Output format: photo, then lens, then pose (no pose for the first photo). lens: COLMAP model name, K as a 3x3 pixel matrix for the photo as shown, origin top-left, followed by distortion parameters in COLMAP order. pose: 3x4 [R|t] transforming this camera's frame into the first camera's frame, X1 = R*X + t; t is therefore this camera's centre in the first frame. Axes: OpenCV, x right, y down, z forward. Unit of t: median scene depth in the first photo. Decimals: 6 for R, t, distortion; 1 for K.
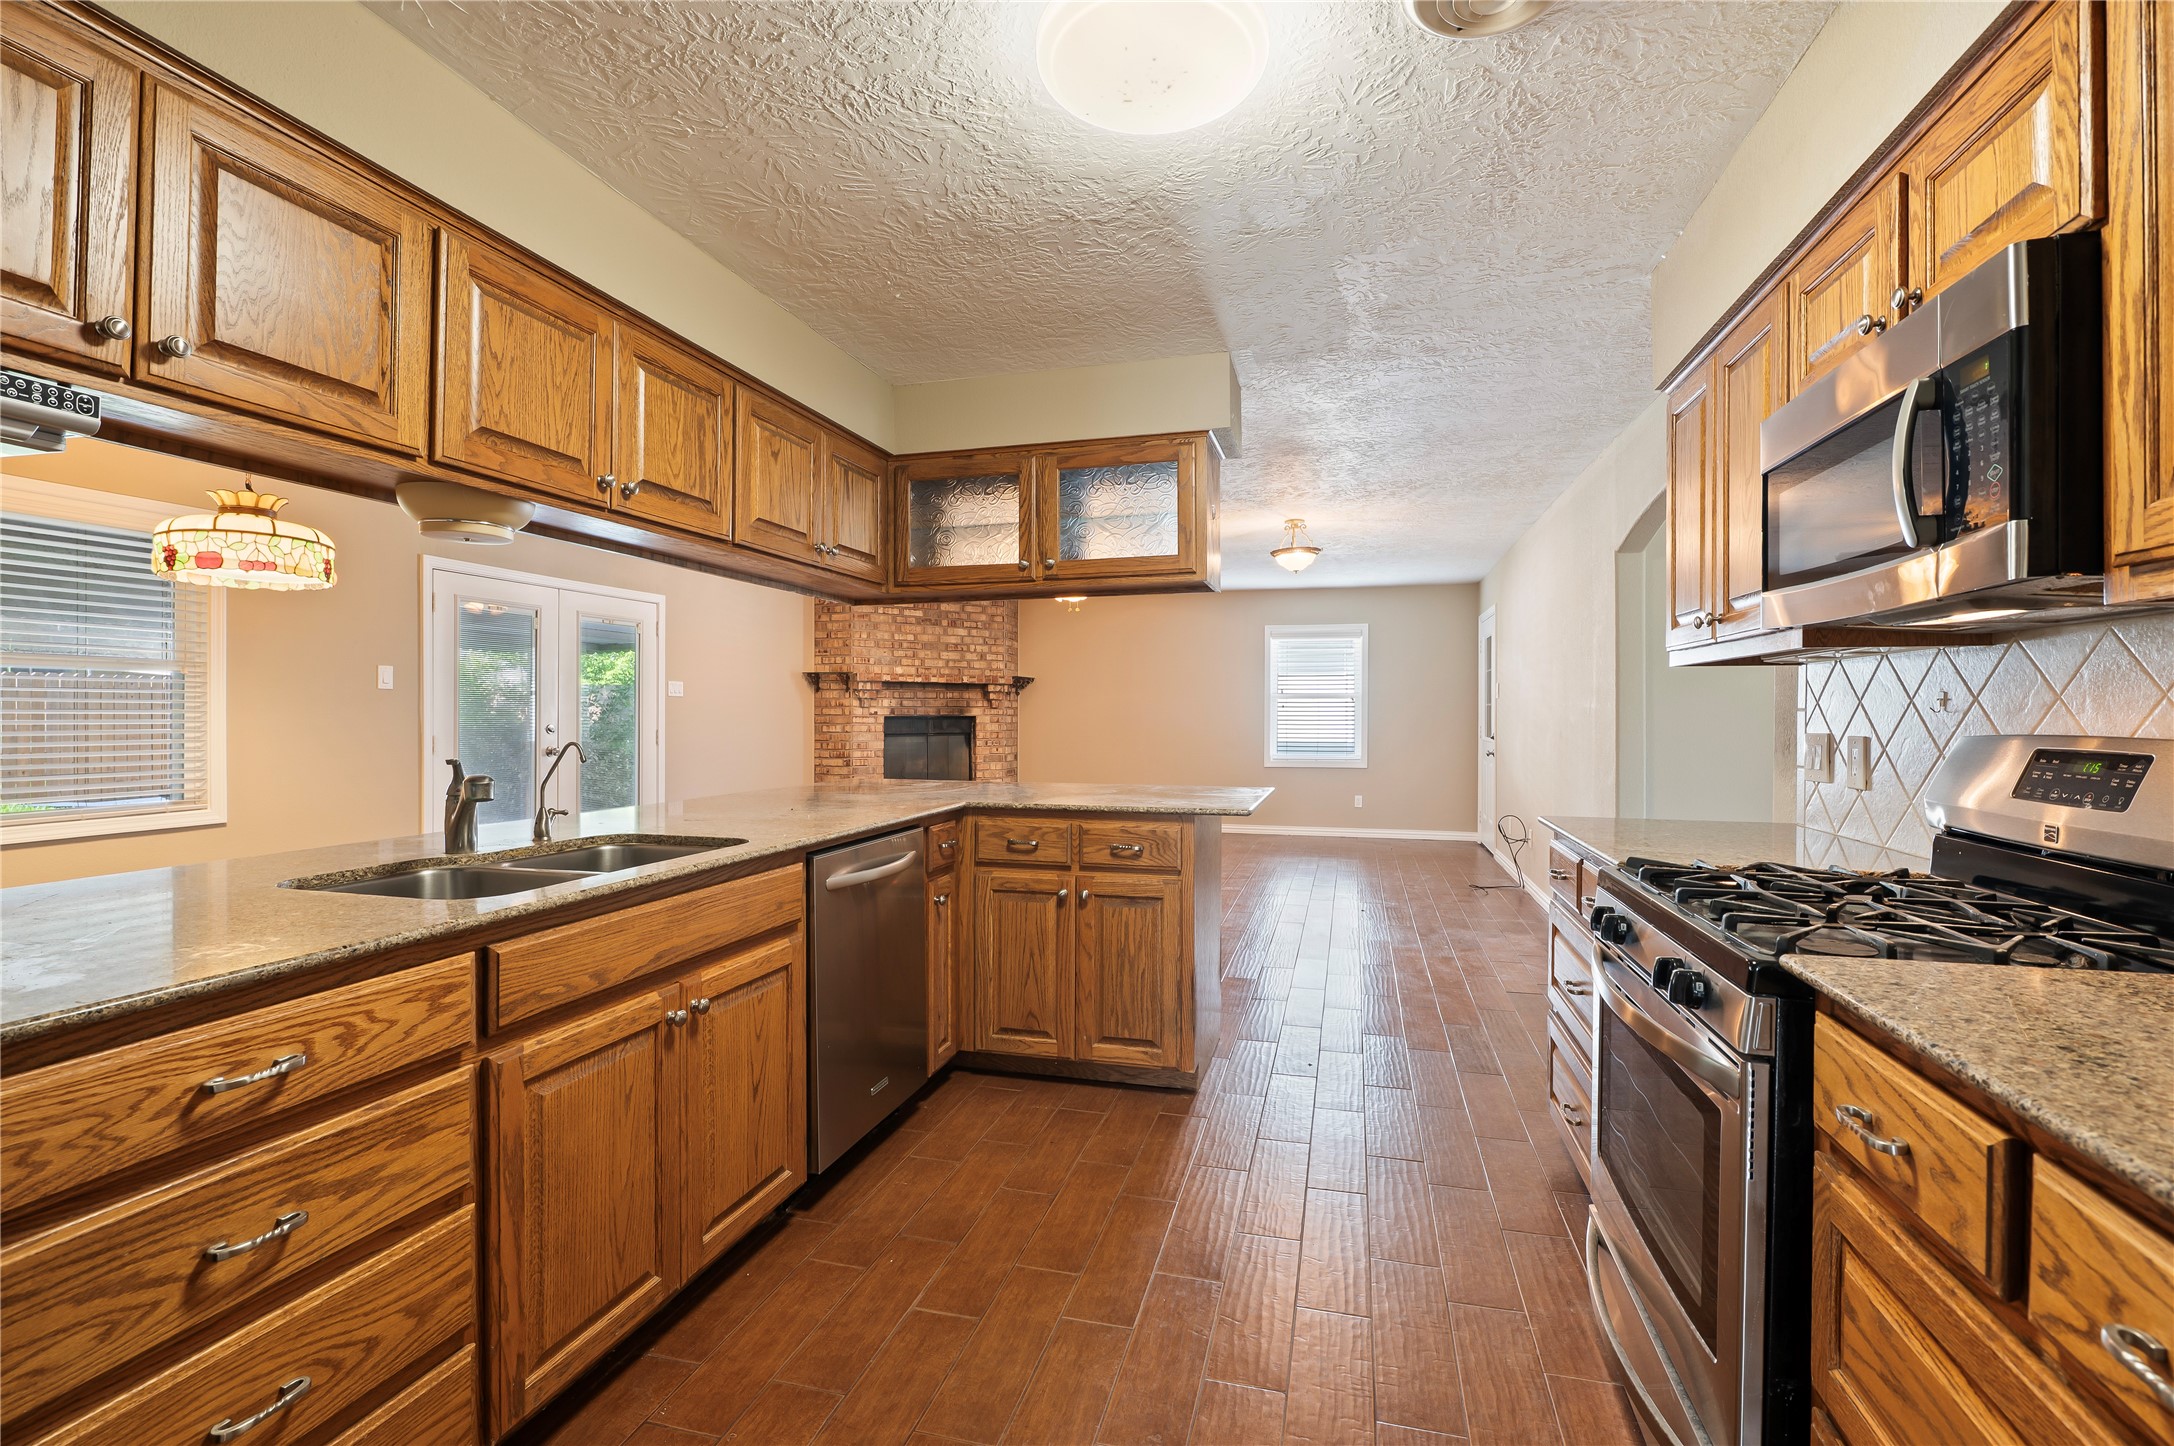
lens RADIAL K [[974.0, 0, 1105.3], [0, 974.0, 713.4], [0, 0, 1]] dist [-0.009642, -0.000186]
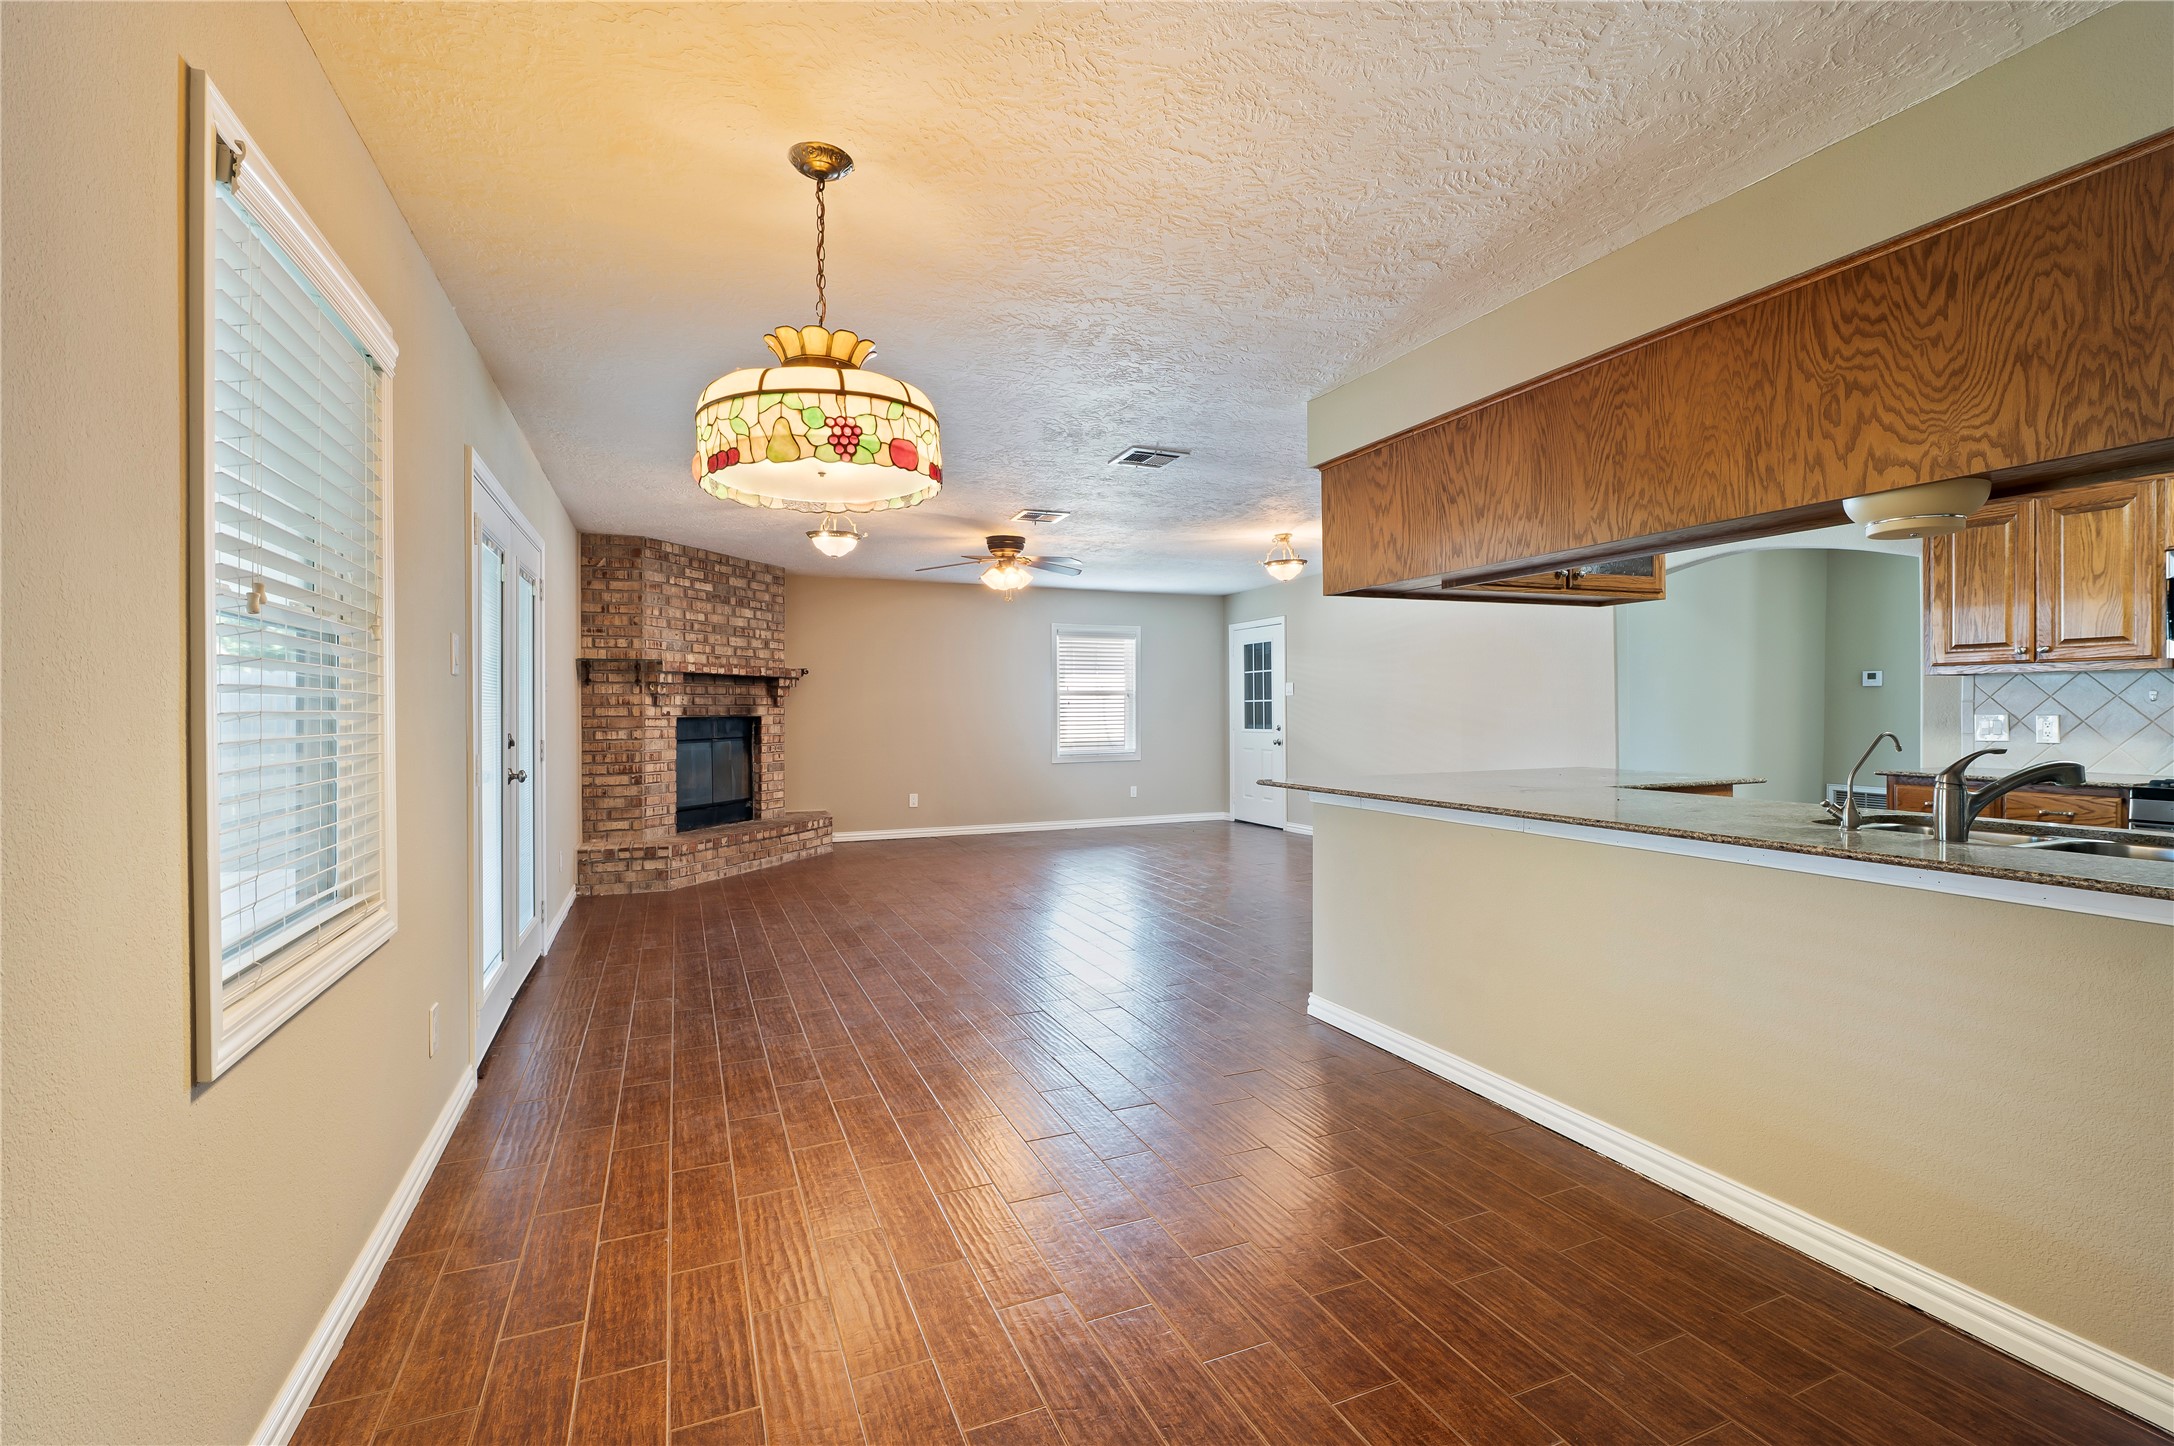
lens RADIAL K [[974.0, 0, 1132.6], [0, 974.0, 713.0], [0, 0, 1]] dist [-0.009642, -0.000186]
pose [[0.783482, -0.008135, 0.621361, -0.421711], [0.005236, 0.999965, 0.006489, -0.003863], [-0.621392, -0.001831, 0.783497, 0.169877]]
